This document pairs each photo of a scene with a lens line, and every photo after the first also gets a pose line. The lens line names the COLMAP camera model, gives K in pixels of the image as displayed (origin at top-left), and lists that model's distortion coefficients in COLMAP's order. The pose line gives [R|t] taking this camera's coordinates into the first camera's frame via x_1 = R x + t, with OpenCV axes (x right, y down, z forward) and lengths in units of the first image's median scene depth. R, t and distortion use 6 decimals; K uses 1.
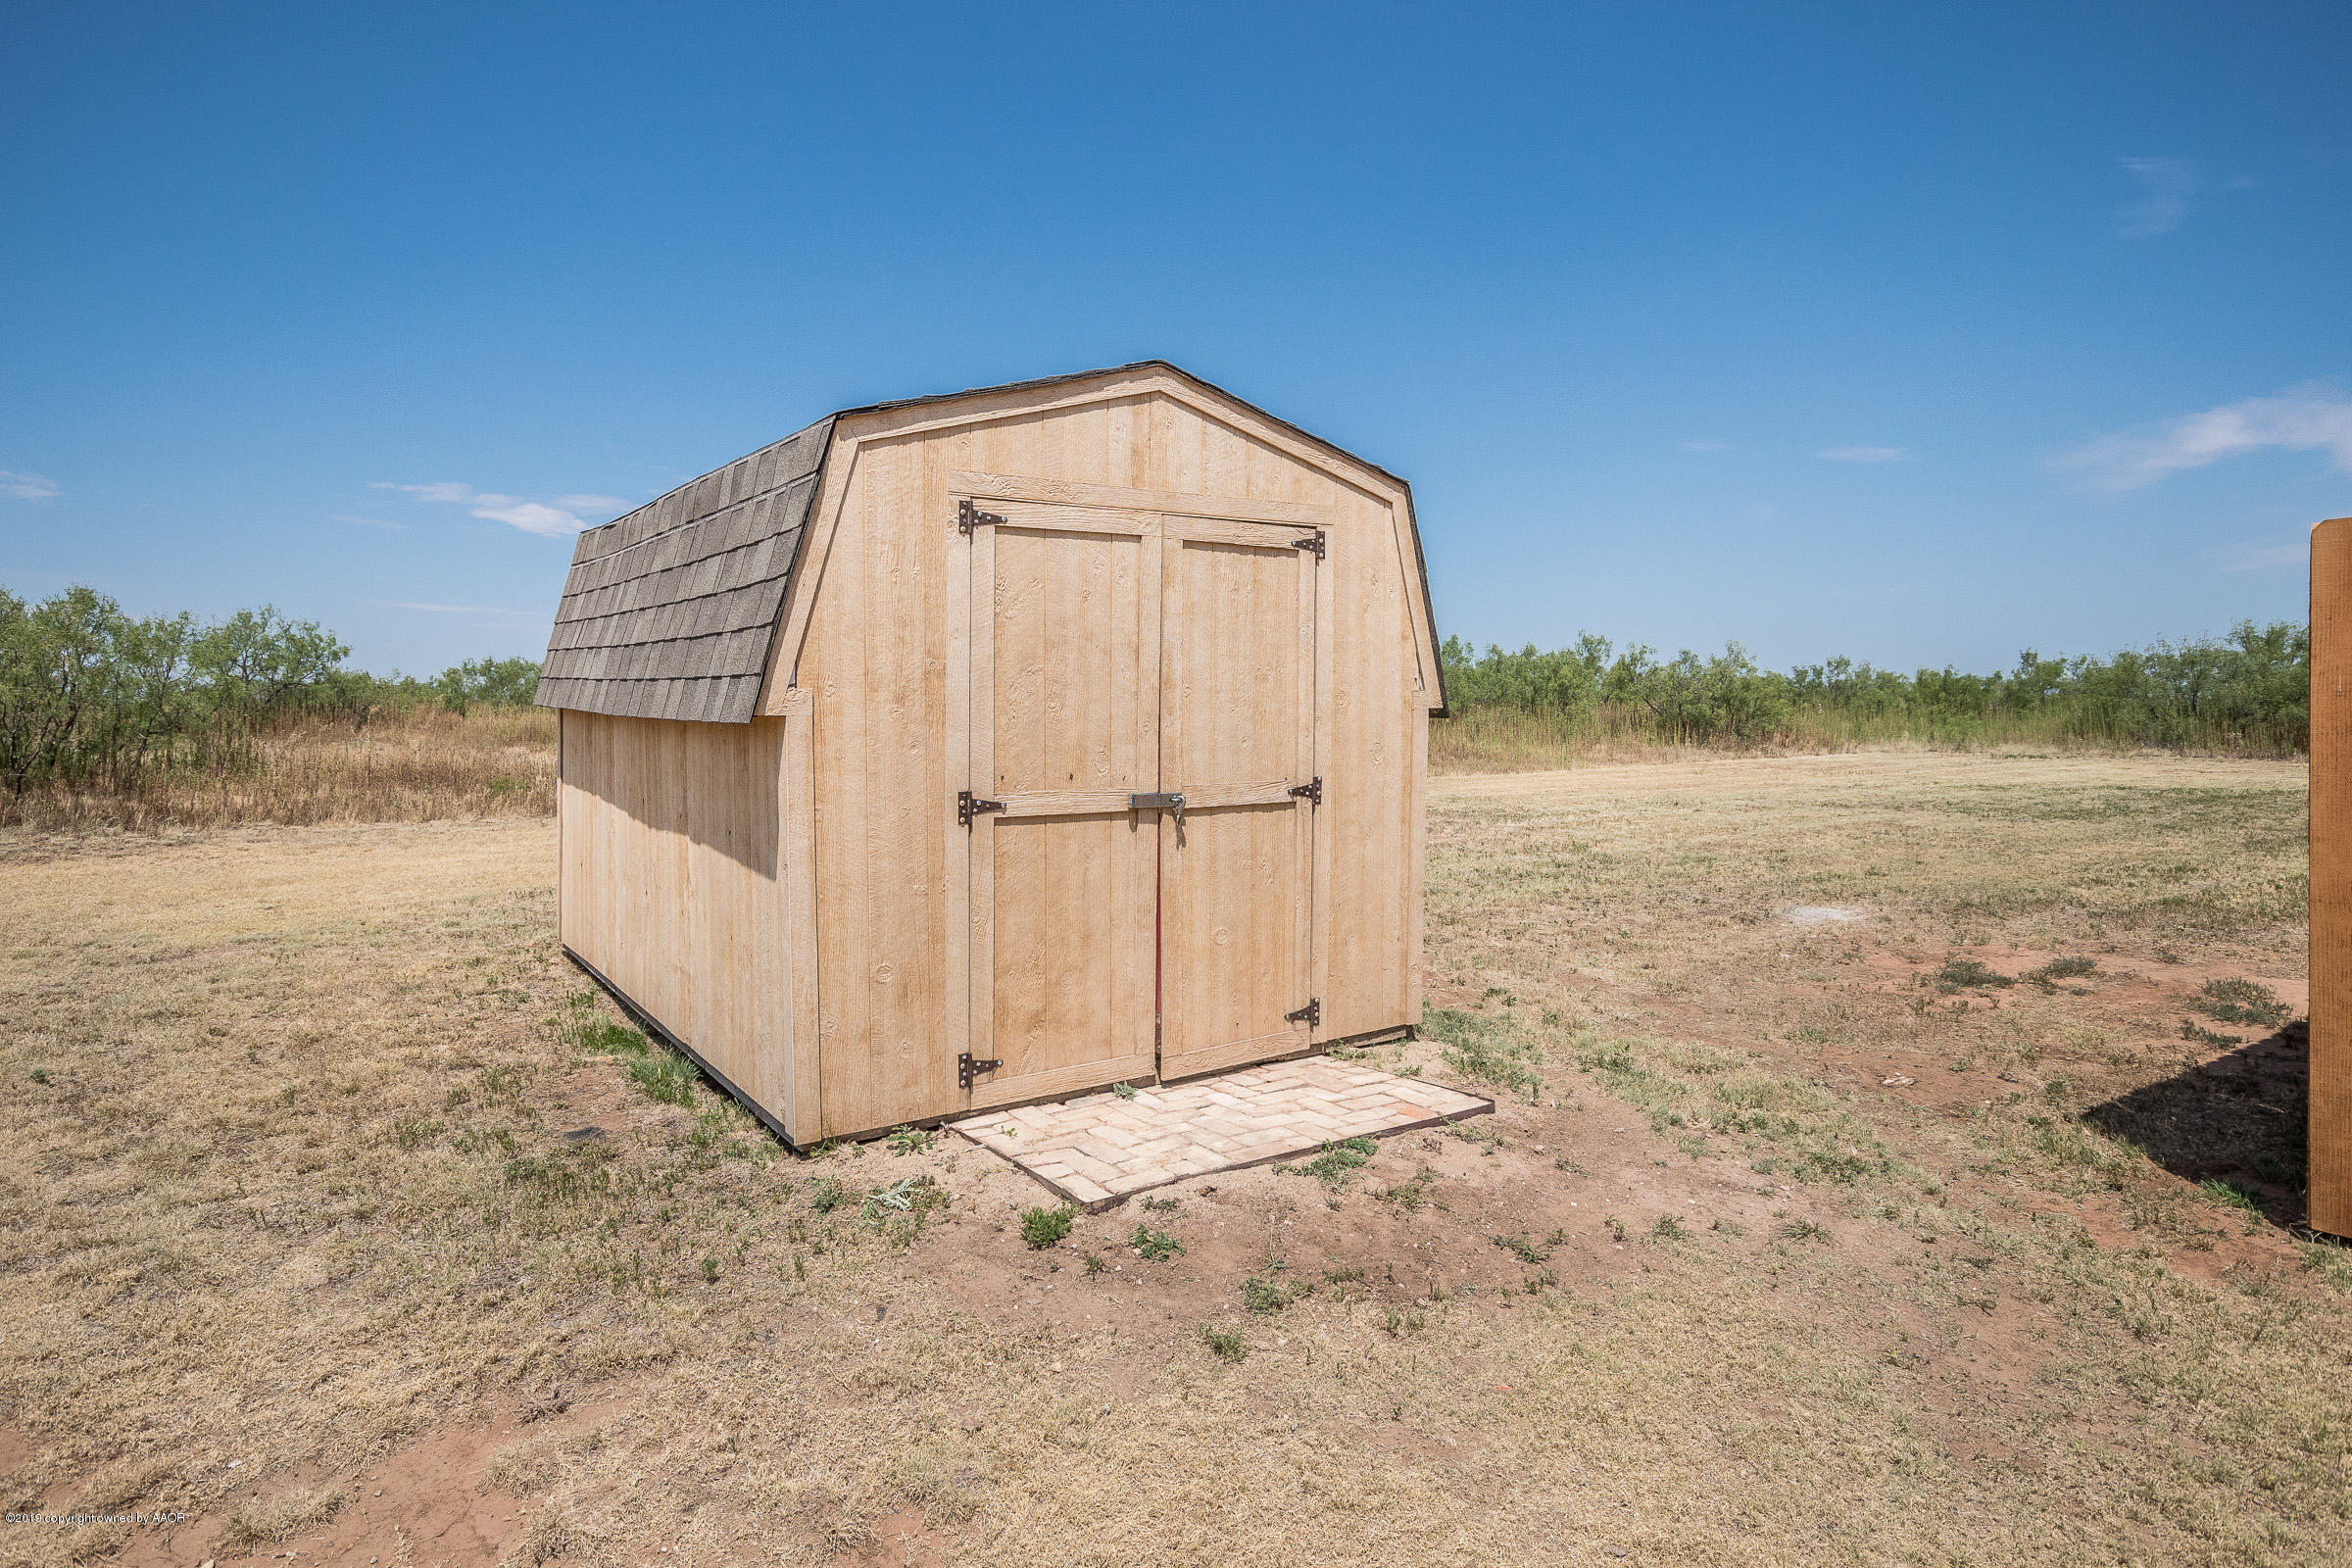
lens RADIAL K [[1236.1, 0, 1175.6], [0, 1236.1, 746.5], [0, 0, 1]] dist [0.011274, -0.000615]
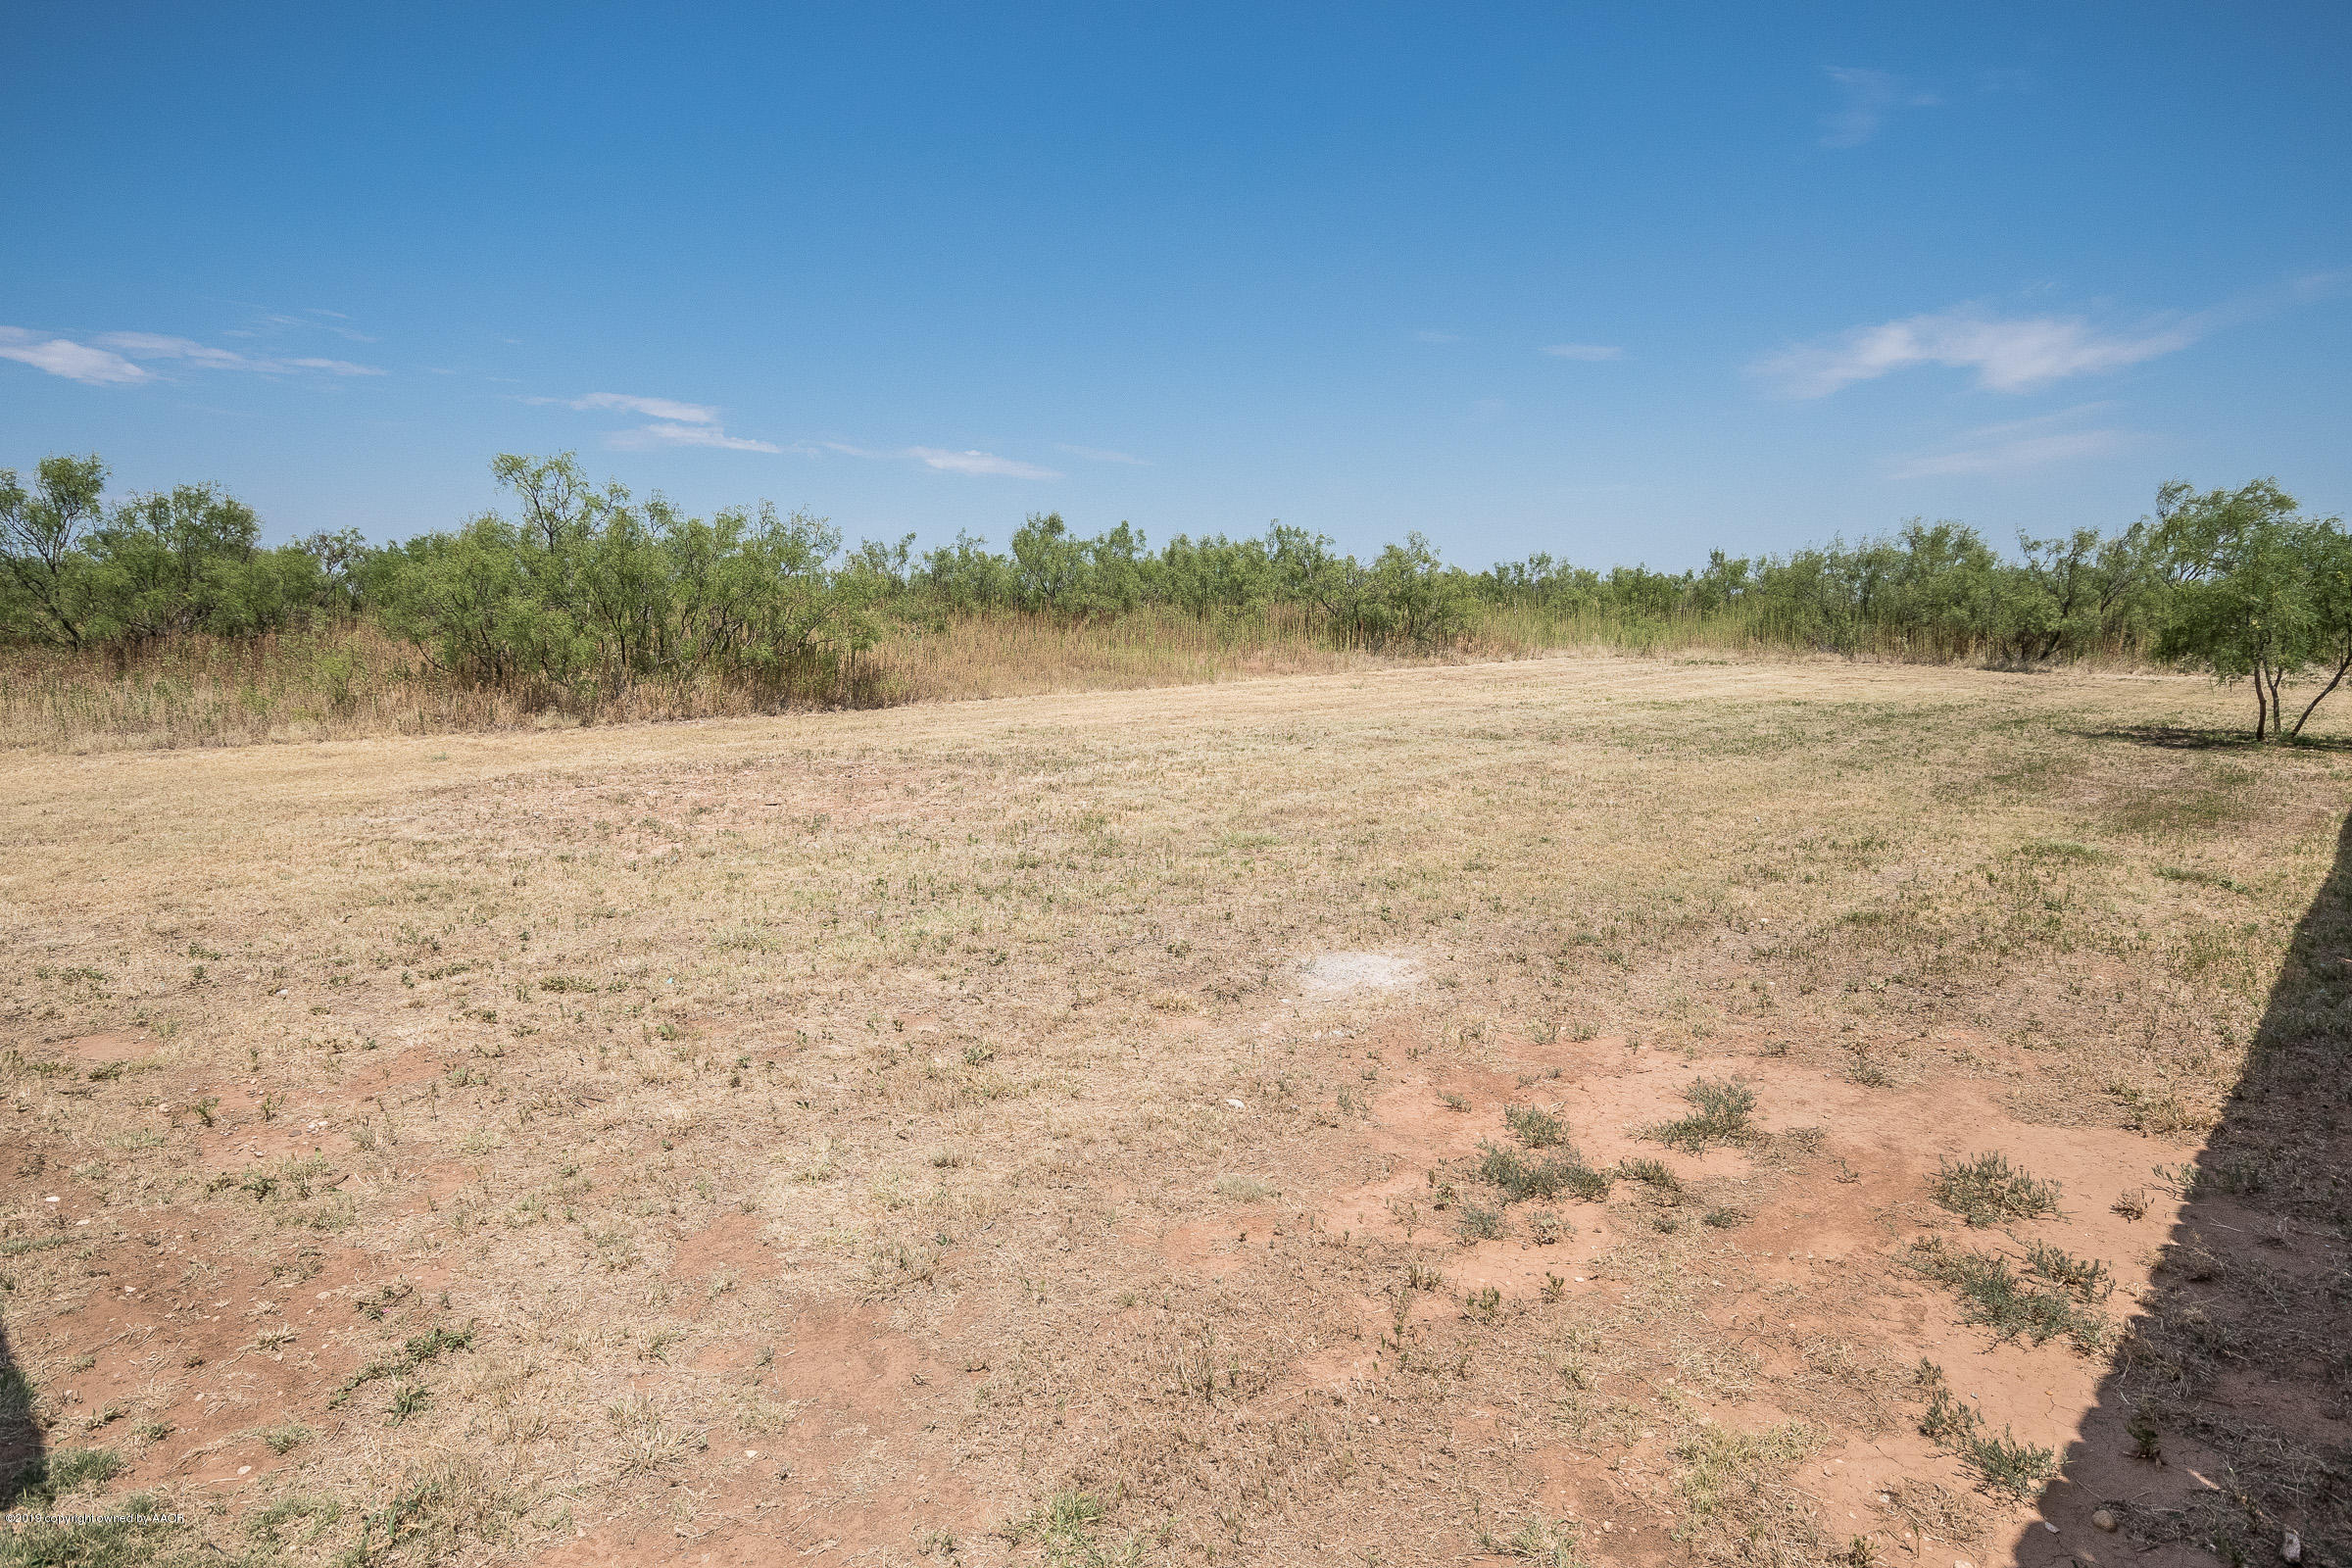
lens RADIAL K [[1248.9, 0, 1176.0], [0, 1248.9, 784.0], [0, 0, 1]] dist [0.003424, 0.000005]
pose [[0.981233, -0.022545, 0.191503, 0.111580], [0.000689, 0.993545, 0.113434, -0.008130], [-0.192825, -0.111173, 0.974915, 0.152160]]
